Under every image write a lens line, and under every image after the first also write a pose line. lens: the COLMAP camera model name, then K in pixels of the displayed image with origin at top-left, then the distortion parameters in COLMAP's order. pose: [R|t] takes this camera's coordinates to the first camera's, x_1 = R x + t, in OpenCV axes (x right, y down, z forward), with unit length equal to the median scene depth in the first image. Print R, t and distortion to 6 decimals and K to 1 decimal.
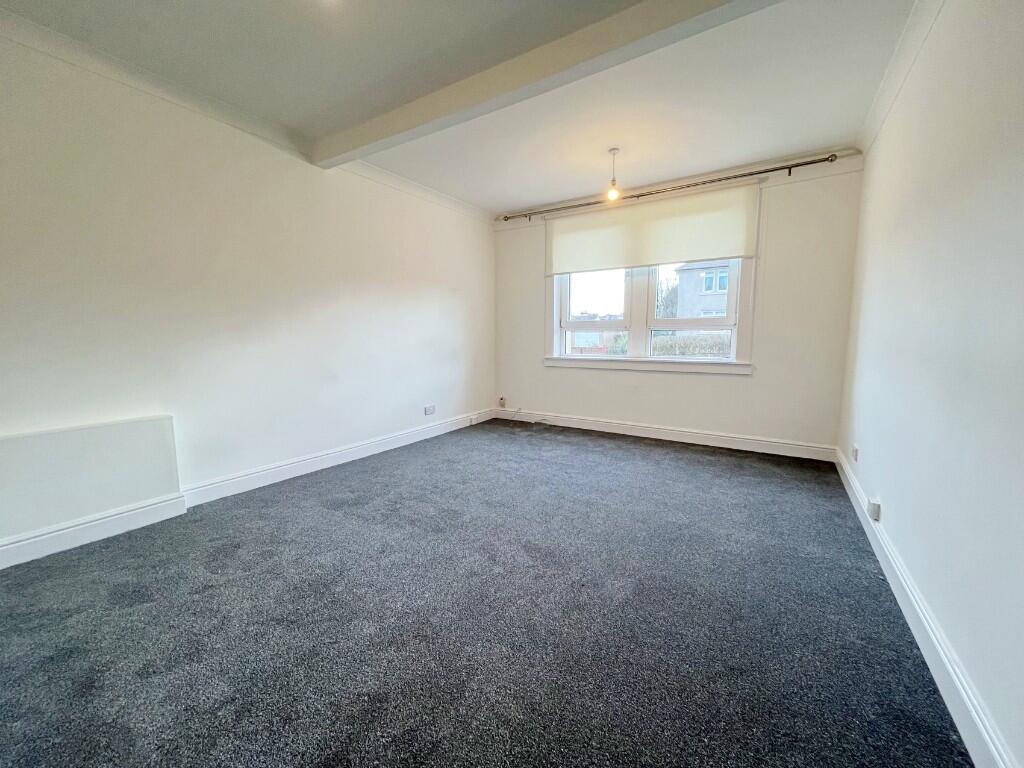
lens RADIAL K [[392.6, 0, 519.3], [0, 392.6, 388.1], [0, 0, 1]] dist [0.001522, 0.000071]
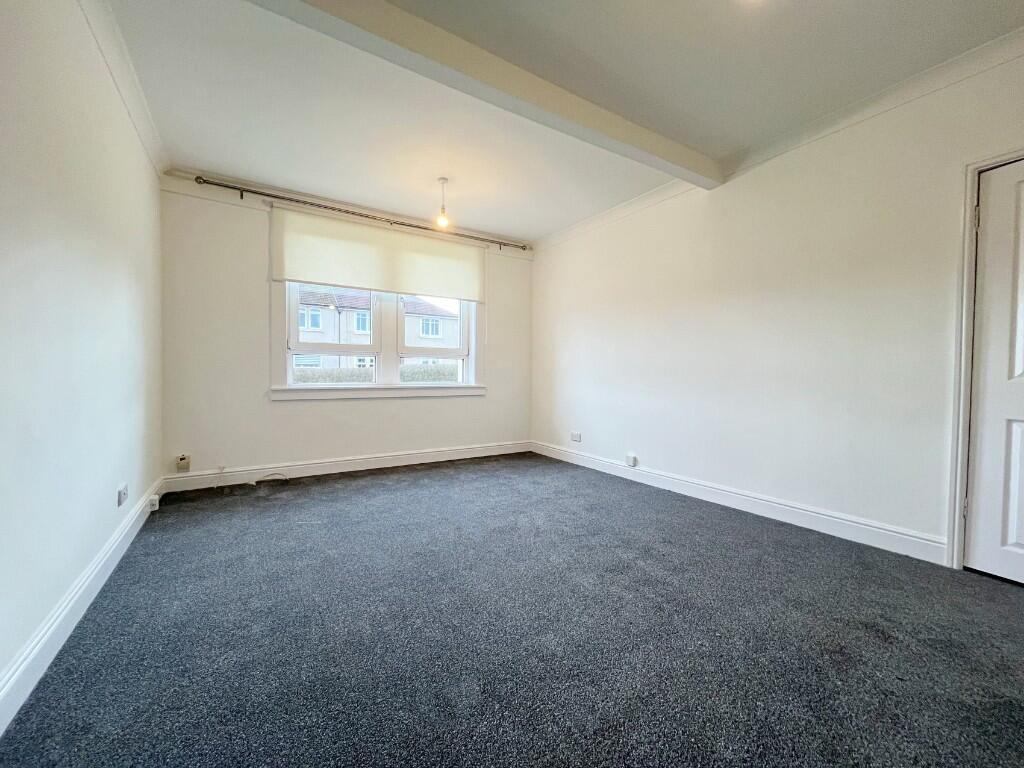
lens RADIAL K [[407.4, 0, 519.3], [0, 407.4, 385.8], [0, 0, 1]] dist [-0.002340, -0.001193]
pose [[0.438436, -0.036094, 0.898037, -0.441891], [0.096294, 0.995328, -0.007007, -0.035471], [-0.893589, 0.089548, 0.439863, 0.266448]]
